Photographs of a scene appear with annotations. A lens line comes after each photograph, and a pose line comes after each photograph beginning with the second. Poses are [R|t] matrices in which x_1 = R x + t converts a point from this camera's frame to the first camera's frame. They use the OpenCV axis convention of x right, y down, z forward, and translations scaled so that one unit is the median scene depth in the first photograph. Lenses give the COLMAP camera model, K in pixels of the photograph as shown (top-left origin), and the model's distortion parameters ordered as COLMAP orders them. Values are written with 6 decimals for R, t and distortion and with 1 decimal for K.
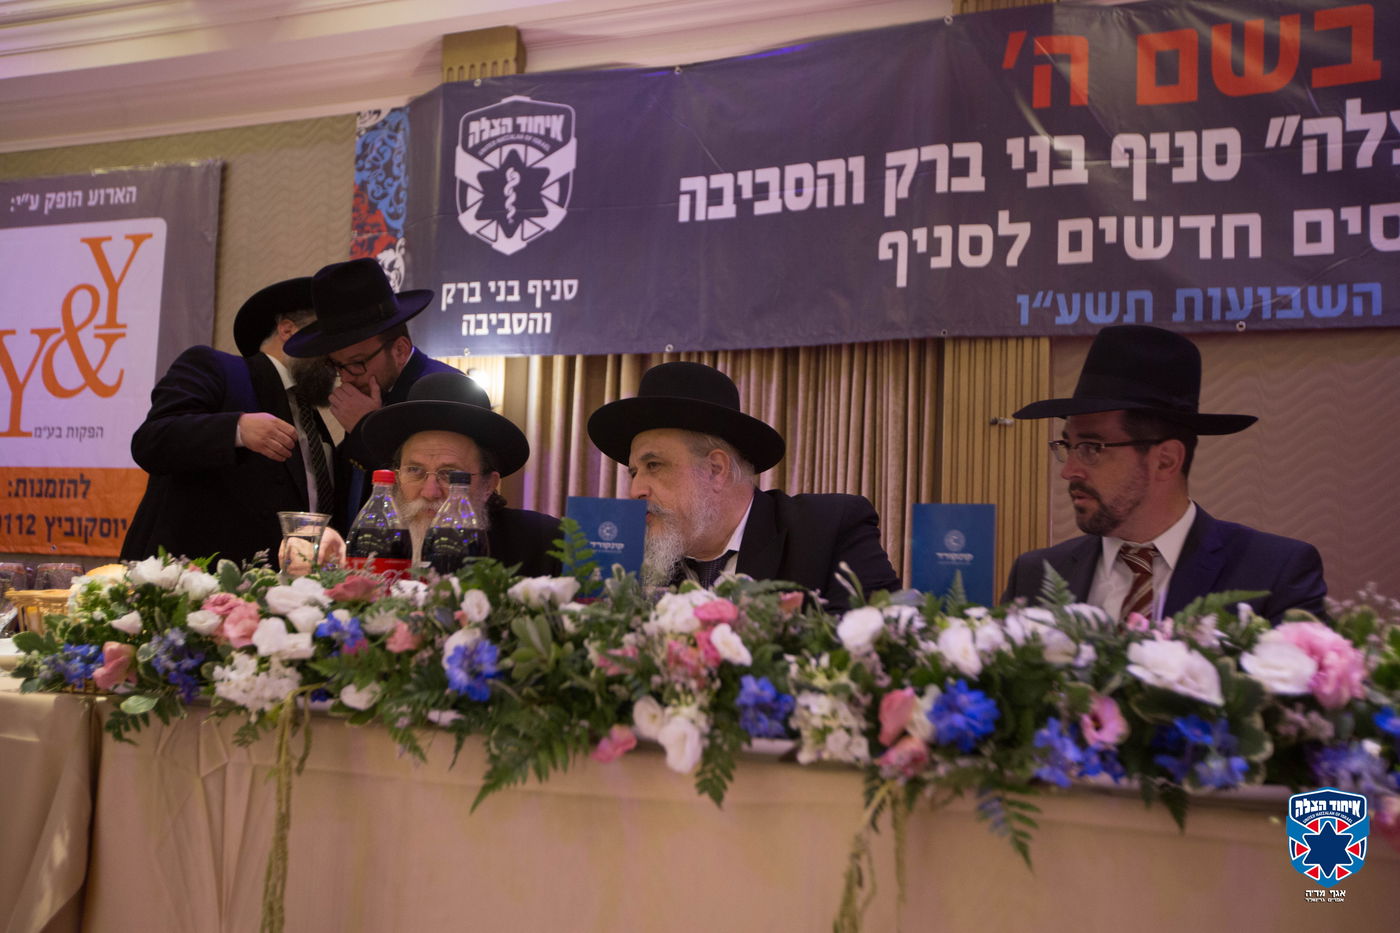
lens RADIAL K [[1300.6, 0, 668.8], [0, 1300.6, 466.1], [0, 0, 1]] dist [-0.013698, 0.110348]
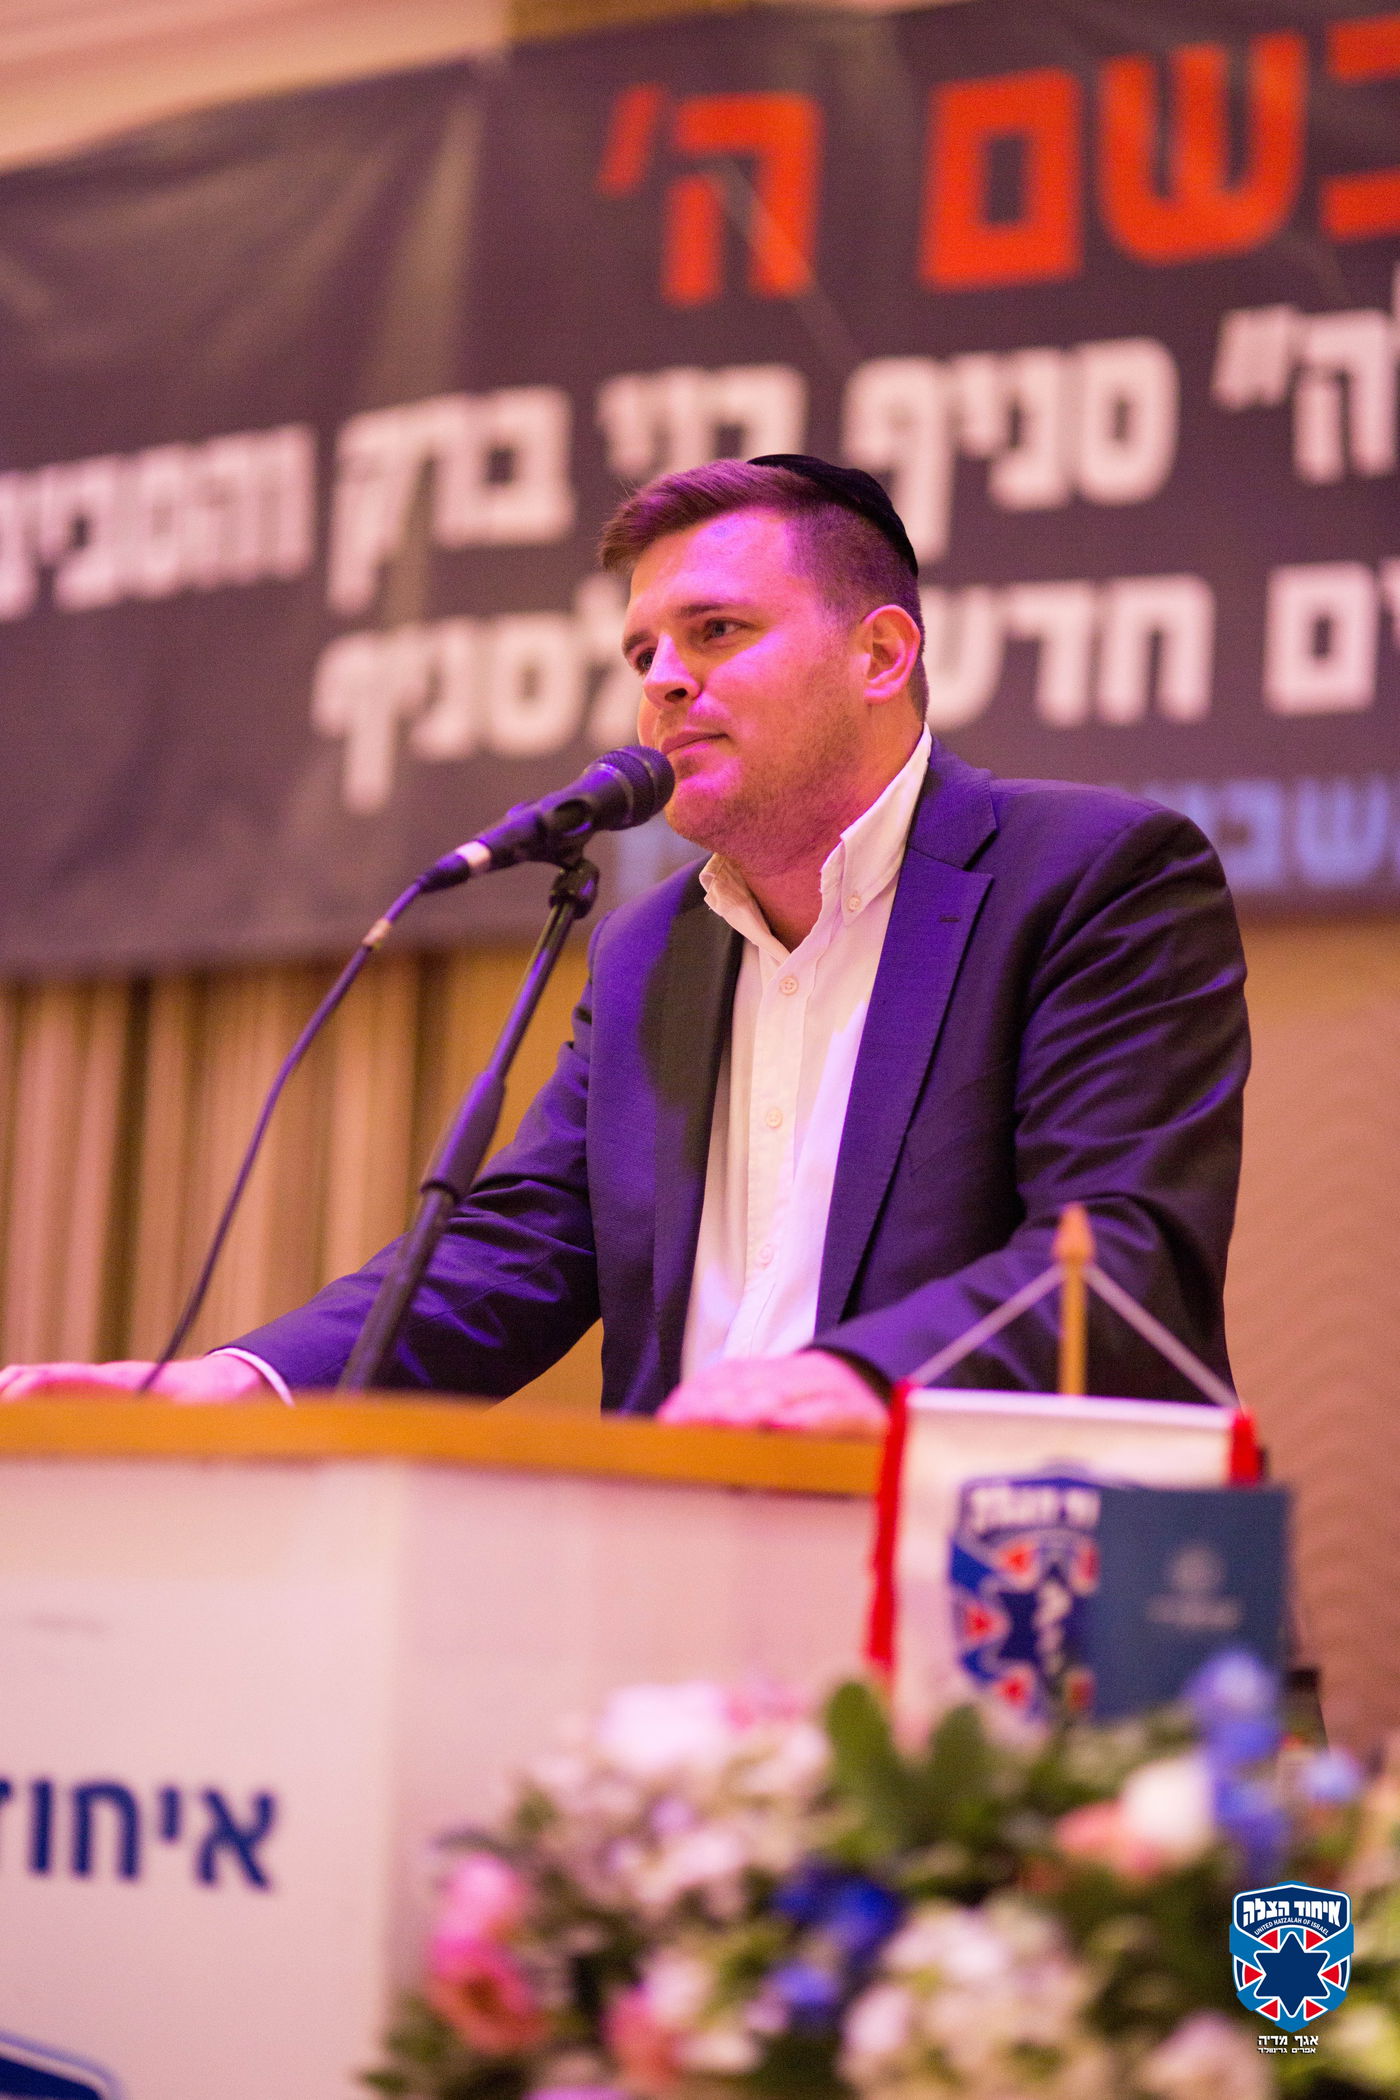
lens RADIAL K [[4926.4, 0, 700.0], [0, 4926.4, 1050.0], [0, 0, 1]] dist [0.041490, -0.221069]
pose [[0.983331, -0.017316, -0.181000, 0.538617], [0.009044, 0.998881, -0.046426, -0.004760], [0.181601, 0.044016, 0.982387, -0.333962]]
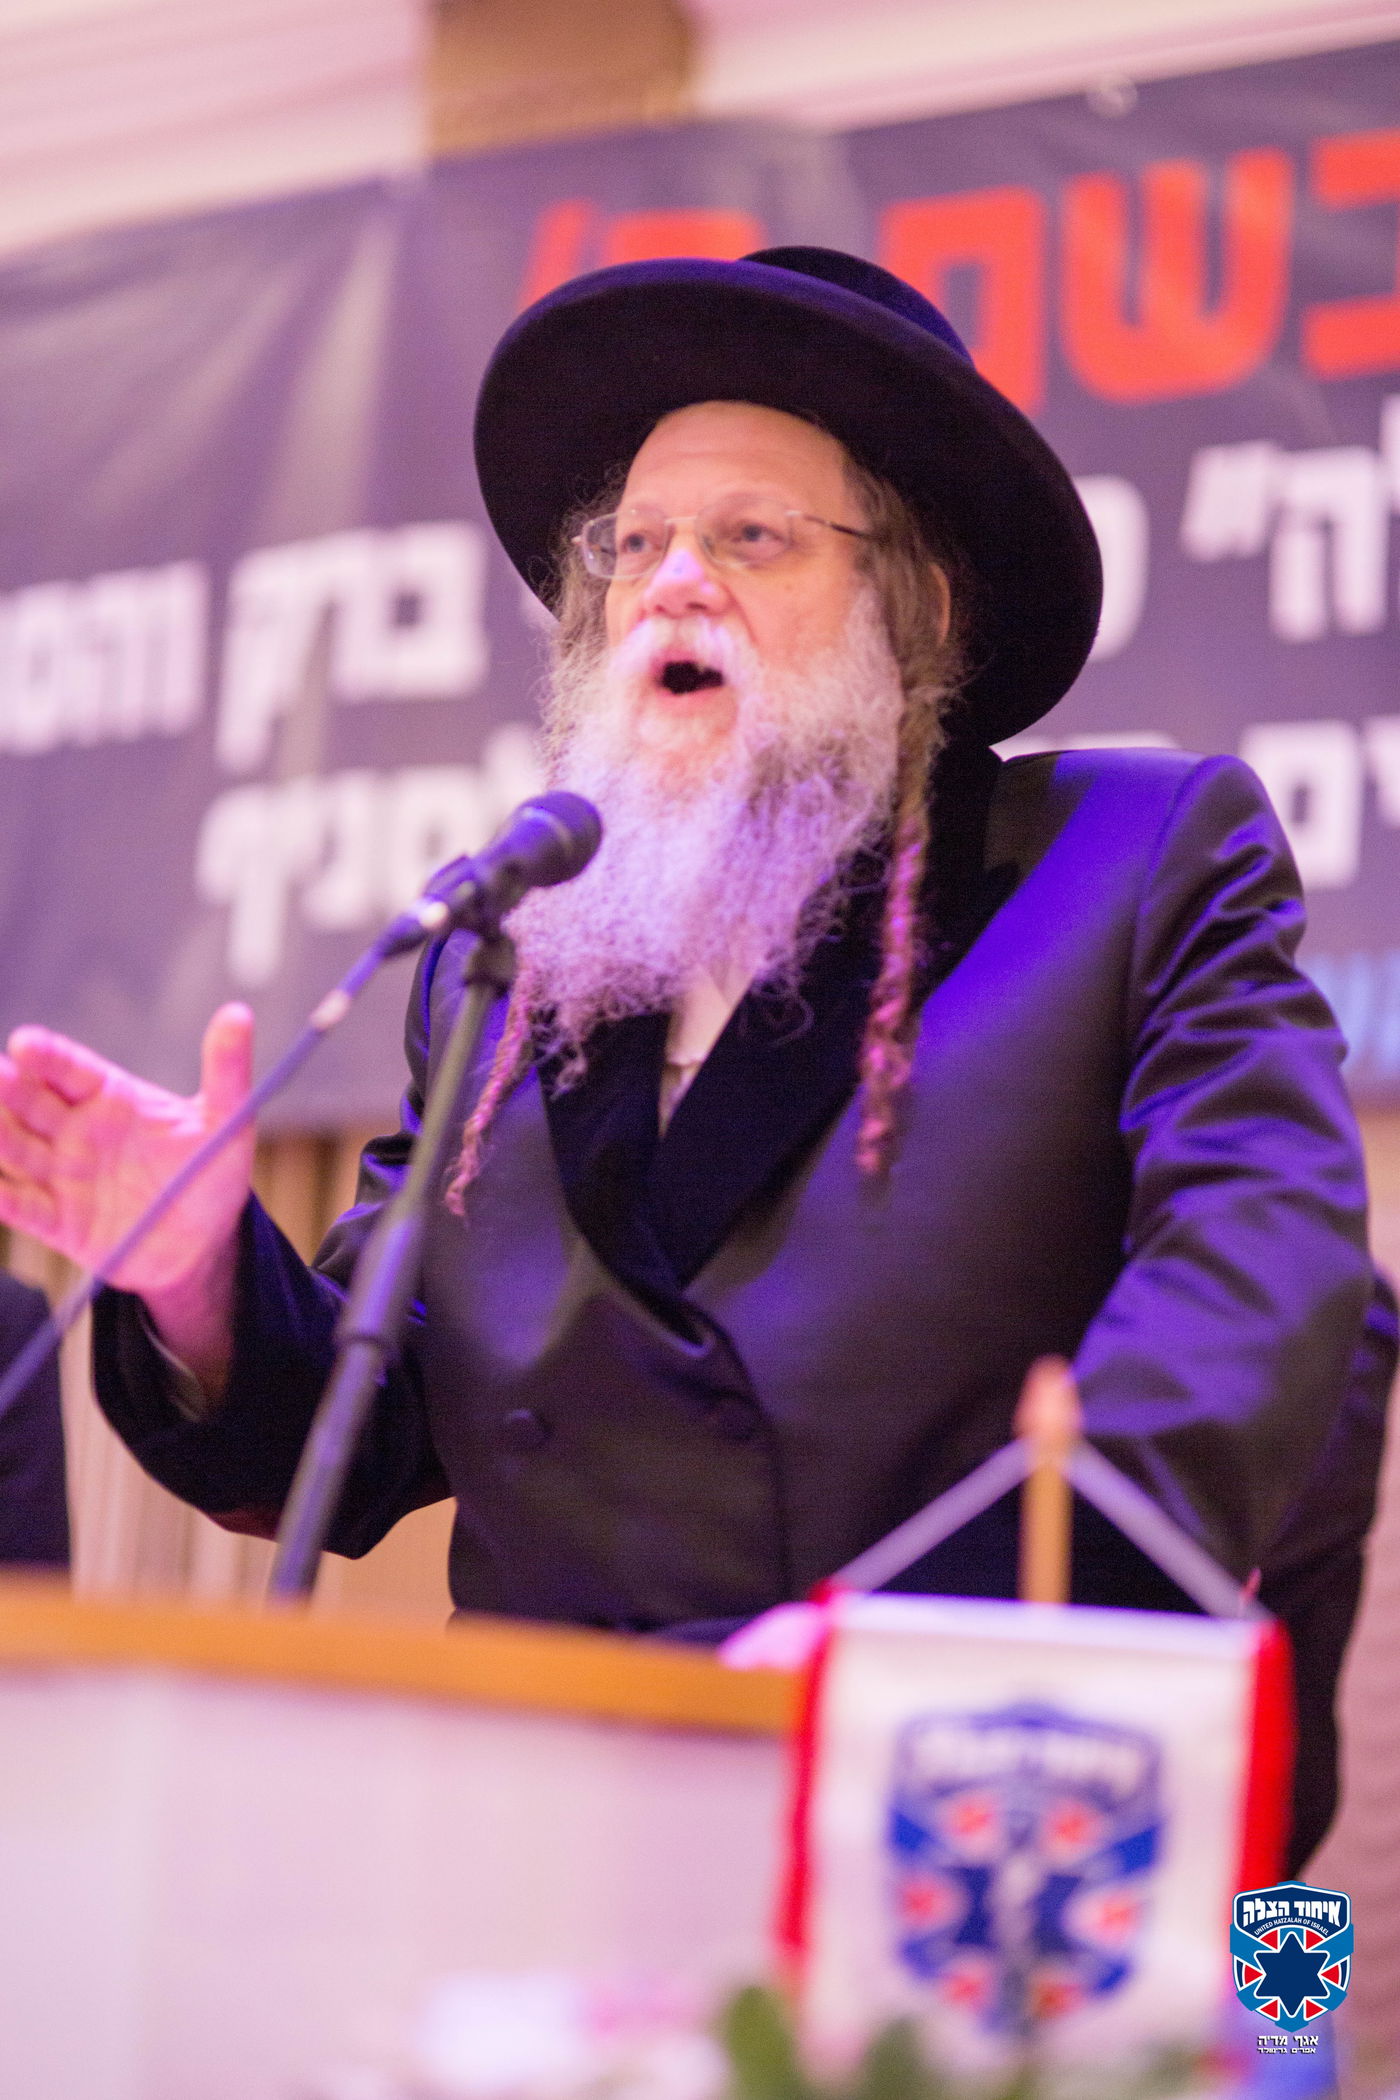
lens RADIAL K [[4997.8, 0, 700.0], [0, 4997.8, 1050.0], [0, 0, 1]] dist [0.015040, -0.833835]
pose [[0.986046, -0.006983, -0.166327, 0.523811], [-0.008900, 0.995480, -0.094557, 0.000836], [0.166235, 0.094718, 0.981527, -0.231860]]
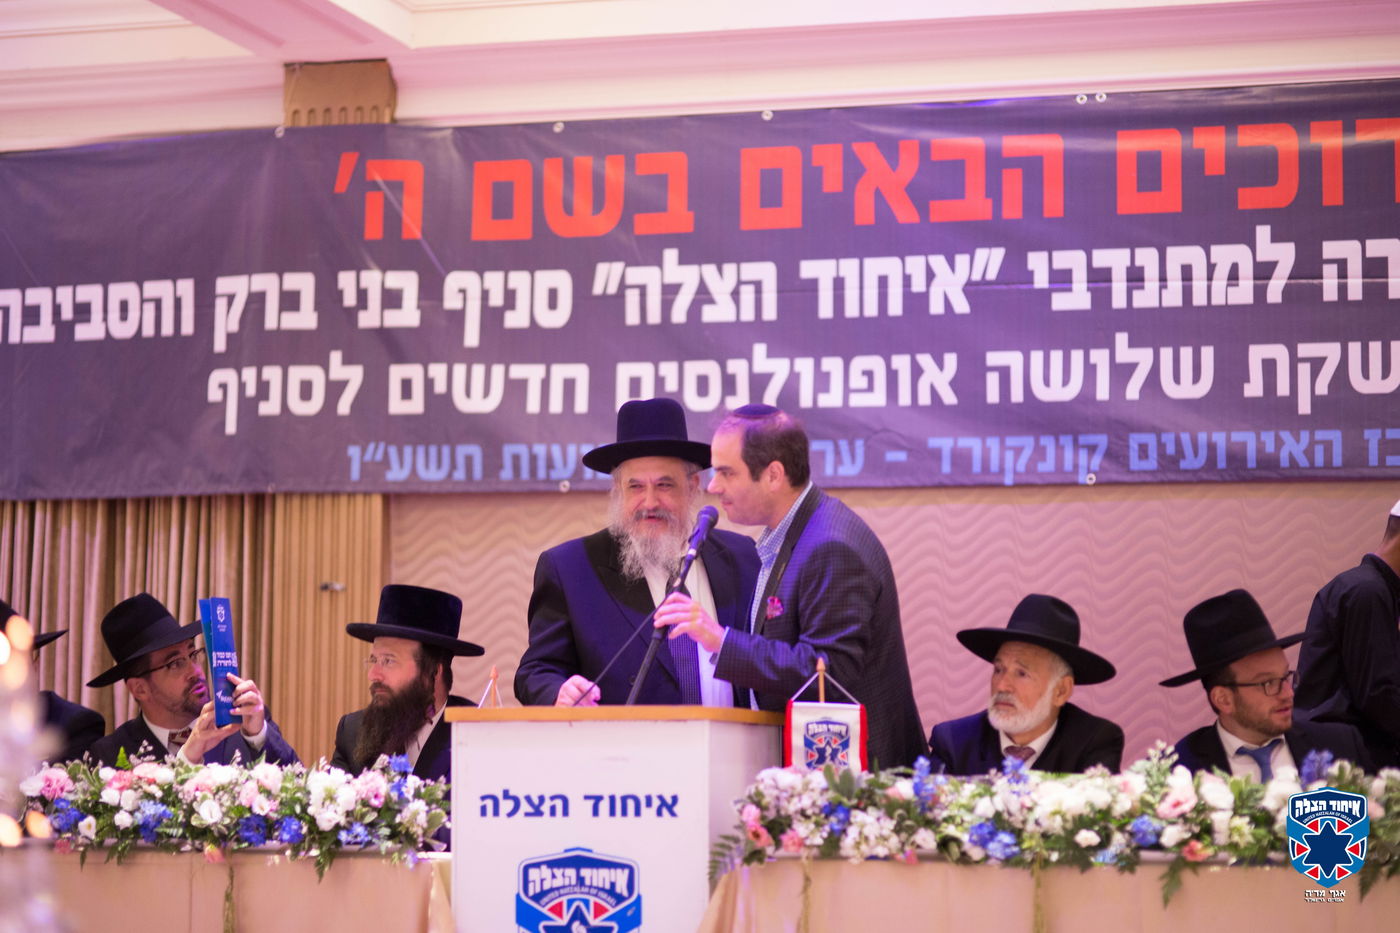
lens RADIAL K [[3284.3, 0, 700.0], [0, 3284.3, 466.5], [0, 0, 1]] dist [0.041490, -0.221069]
pose [[0.994061, -0.014099, 0.107903, 0.266430], [0.016015, 0.999729, -0.016911, -0.075805], [-0.107636, 0.018538, 0.994018, -1.313088]]
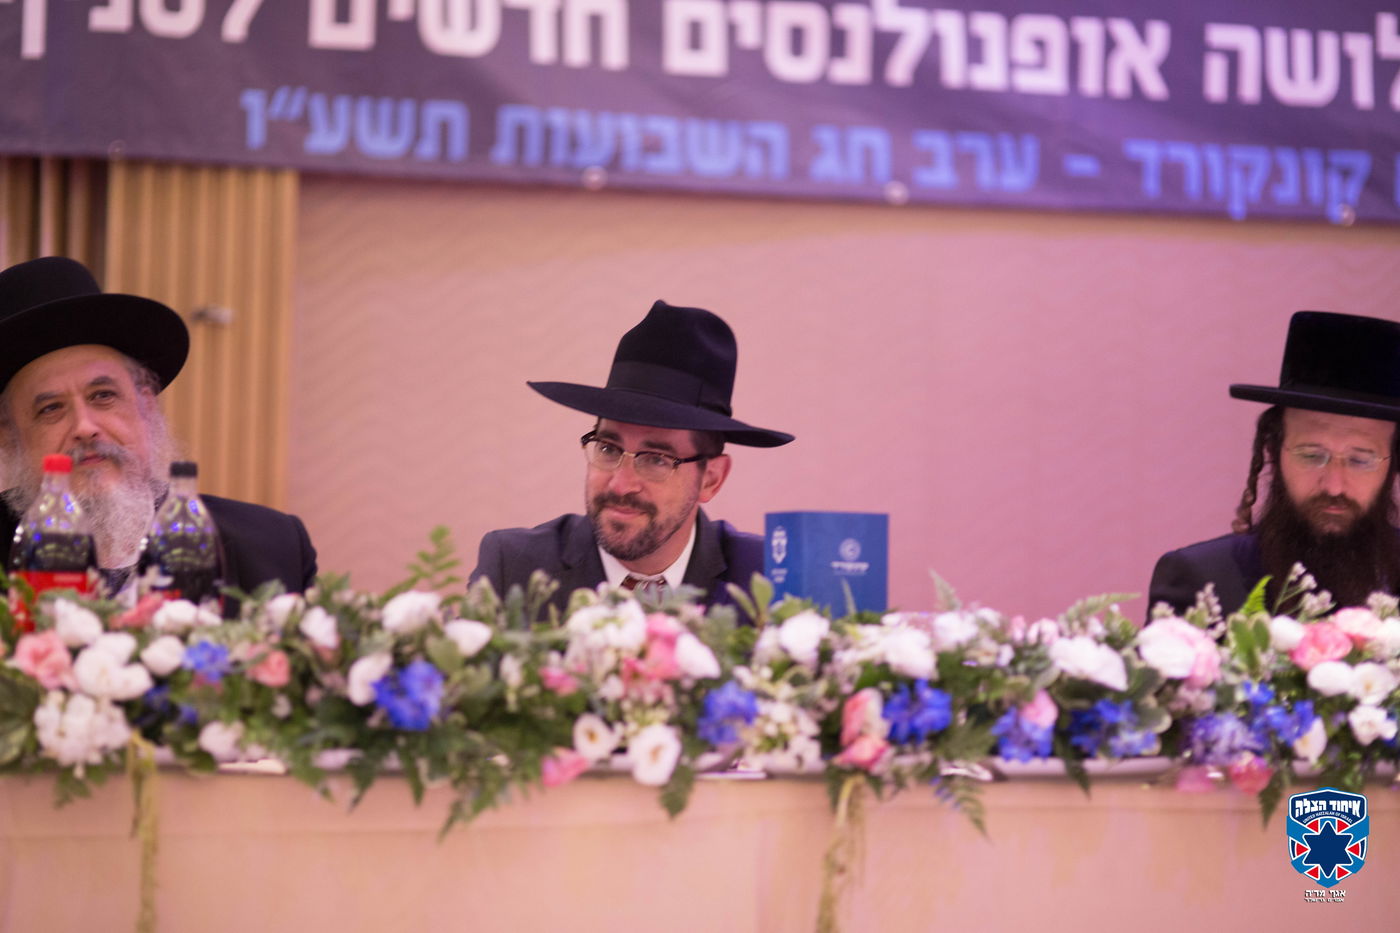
lens RADIAL K [[3284.3, 0, 700.0], [0, 3284.3, 466.5], [0, 0, 1]] dist [0.041490, -0.221069]
pose [[0.820670, 0.005150, 0.571380, -0.388423], [-0.031986, 0.998805, 0.036939, -0.028338], [-0.570507, -0.048591, 0.819854, -0.295335]]
